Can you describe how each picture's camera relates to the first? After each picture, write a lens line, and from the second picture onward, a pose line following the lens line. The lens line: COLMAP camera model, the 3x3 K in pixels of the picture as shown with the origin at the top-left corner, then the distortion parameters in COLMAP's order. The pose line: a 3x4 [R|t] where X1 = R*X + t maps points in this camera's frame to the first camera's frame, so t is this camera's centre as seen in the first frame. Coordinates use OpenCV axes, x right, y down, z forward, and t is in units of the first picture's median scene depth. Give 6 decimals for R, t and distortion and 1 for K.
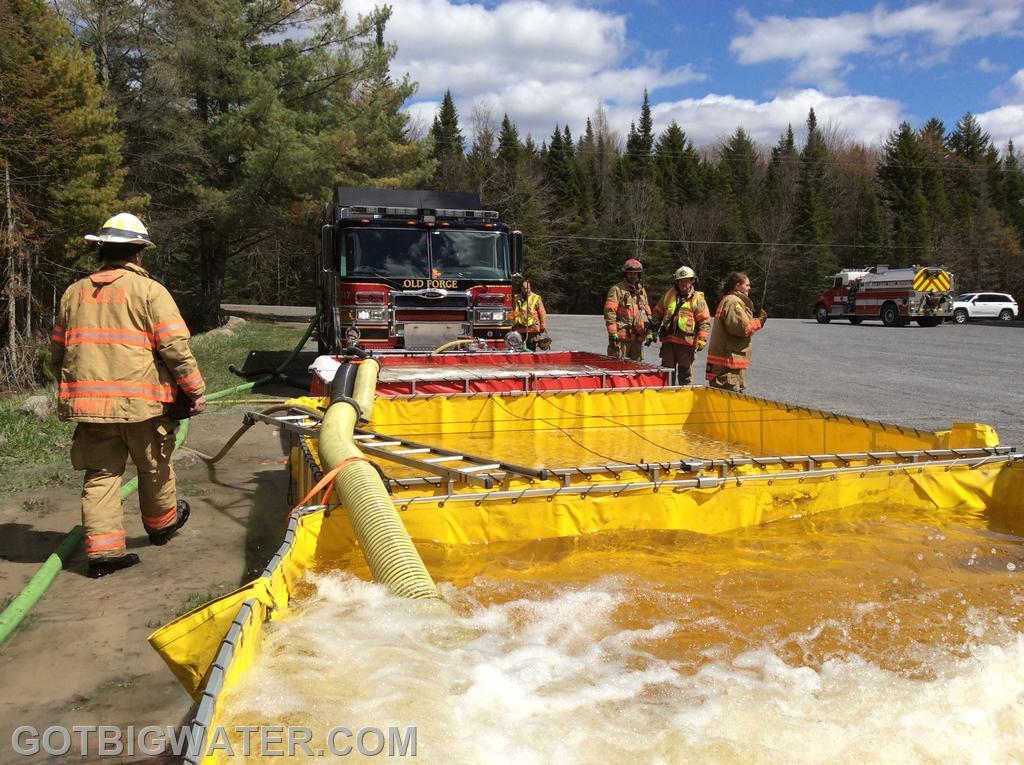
lens RADIAL K [[941.6, 0, 511.3], [0, 941.6, 401.4], [0, 0, 1]] dist [0.042380, 0.000000]
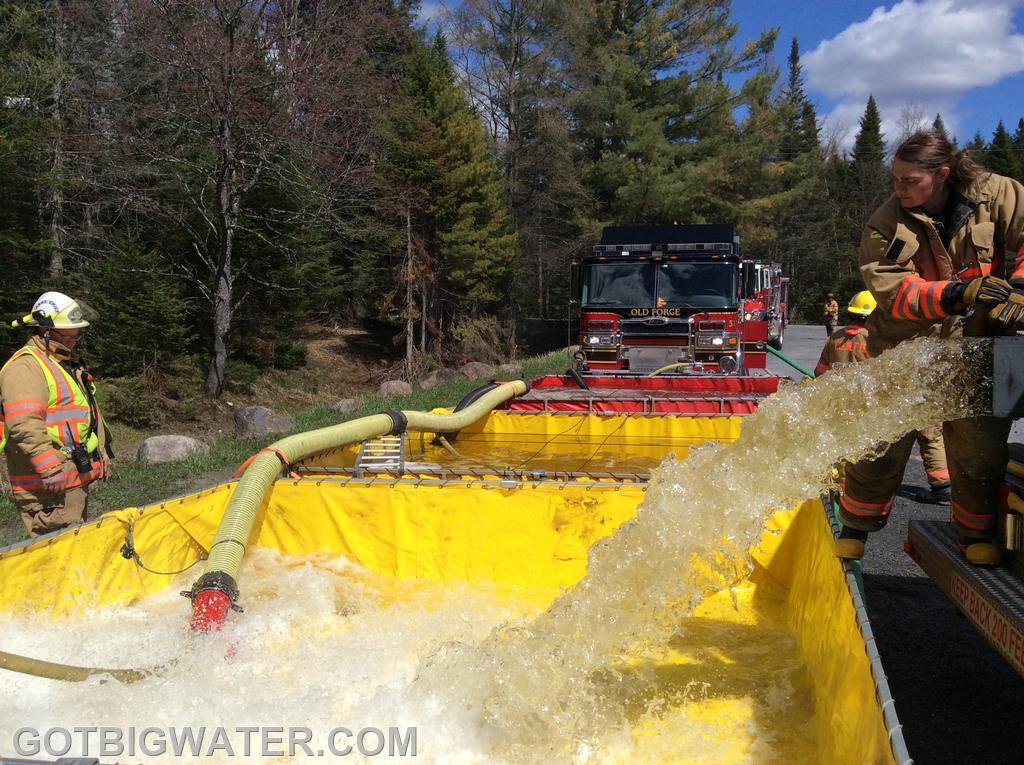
lens RADIAL K [[941.6, 0, 514.7], [0, 941.6, 383.0], [0, 0, 1]] dist [0.042380, 0.000000]
pose [[0.892345, 0.028668, -0.450443, 0.106085], [-0.042695, 0.998867, -0.021007, -0.004042], [0.449331, 0.037977, 0.892558, -0.027025]]
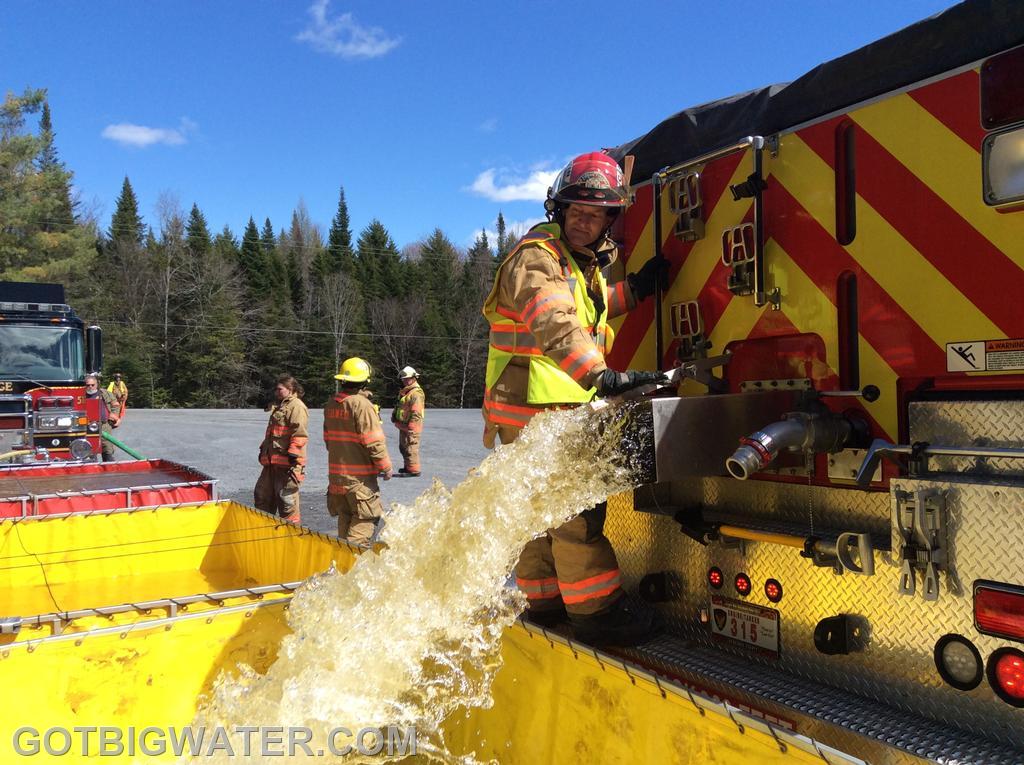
lens RADIAL K [[941.6, 0, 526.9], [0, 941.6, 370.5], [0, 0, 1]] dist [0.042380, 0.000000]
pose [[0.954539, -0.006322, 0.298018, 0.053326], [0.044312, 0.991676, -0.120893, -0.004405], [-0.294773, 0.128603, 0.946874, 0.007256]]
